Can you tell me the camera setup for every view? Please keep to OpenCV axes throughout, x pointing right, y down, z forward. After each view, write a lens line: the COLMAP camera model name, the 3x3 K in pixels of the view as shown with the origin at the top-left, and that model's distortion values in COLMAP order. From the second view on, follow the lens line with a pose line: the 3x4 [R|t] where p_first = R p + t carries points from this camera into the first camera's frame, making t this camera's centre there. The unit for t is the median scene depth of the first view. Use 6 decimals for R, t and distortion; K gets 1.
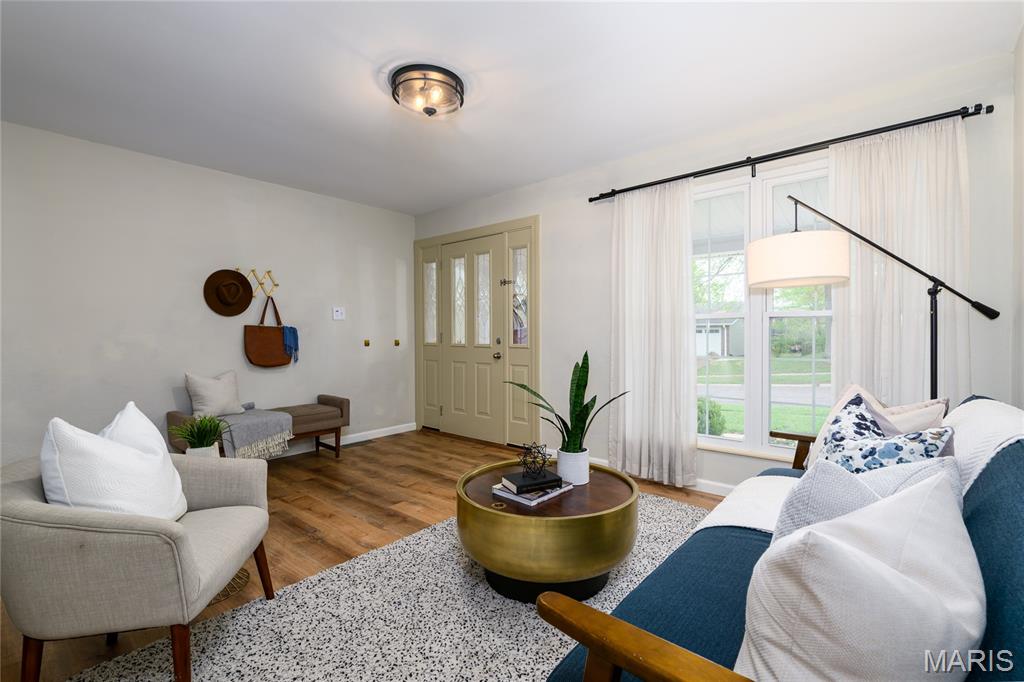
lens RADIAL K [[457.0, 0, 507.7], [0, 457.0, 337.6], [0, 0, 1]] dist [0.001687, -0.000150]
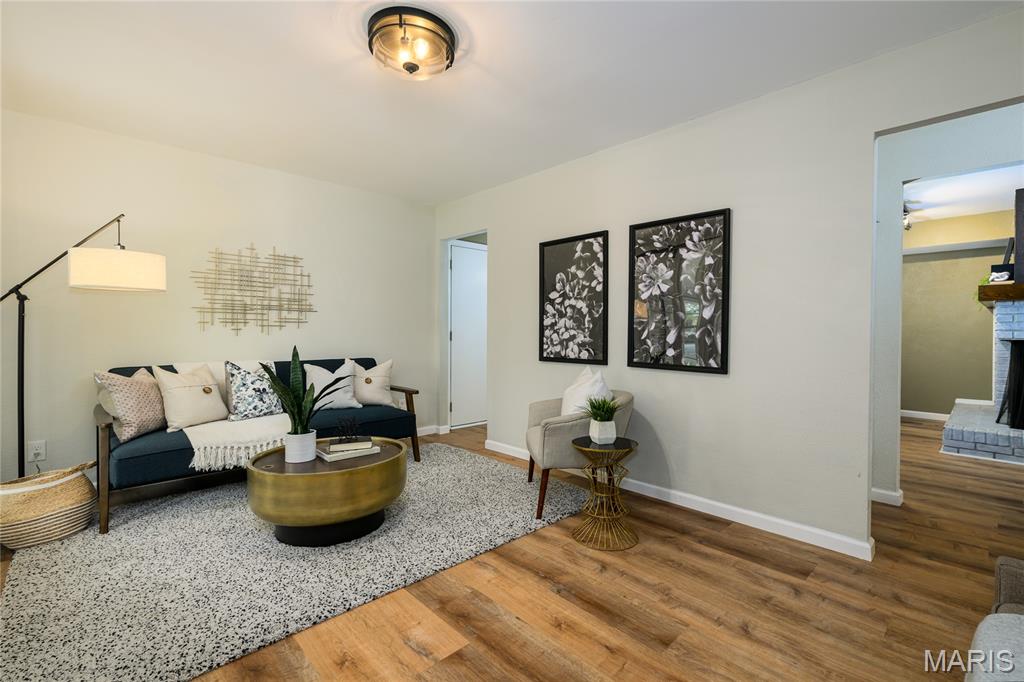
lens RADIAL K [[457.0, 0, 514.4], [0, 457.0, 337.1], [0, 0, 1]] dist [0.001687, -0.000150]
pose [[-0.996089, 0.000085, 0.088353, -0.323243], [0.002313, 0.999682, 0.025110, -0.014890], [-0.088323, 0.025216, -0.995773, 1.366182]]
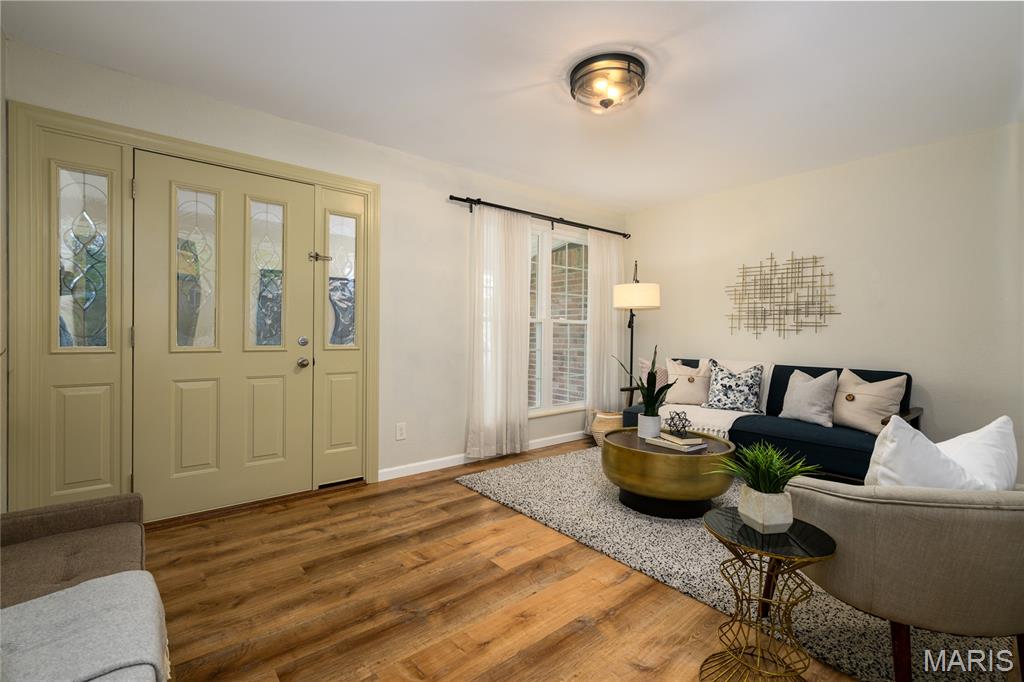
lens RADIAL K [[457.0, 0, 529.1], [0, 457.0, 335.6], [0, 0, 1]] dist [0.001687, -0.000150]
pose [[0.145982, 0.000079, 0.989287, -0.860925], [-0.000832, 1.000000, 0.000043, -0.001092], [-0.989287, -0.000829, 0.145982, 0.760845]]
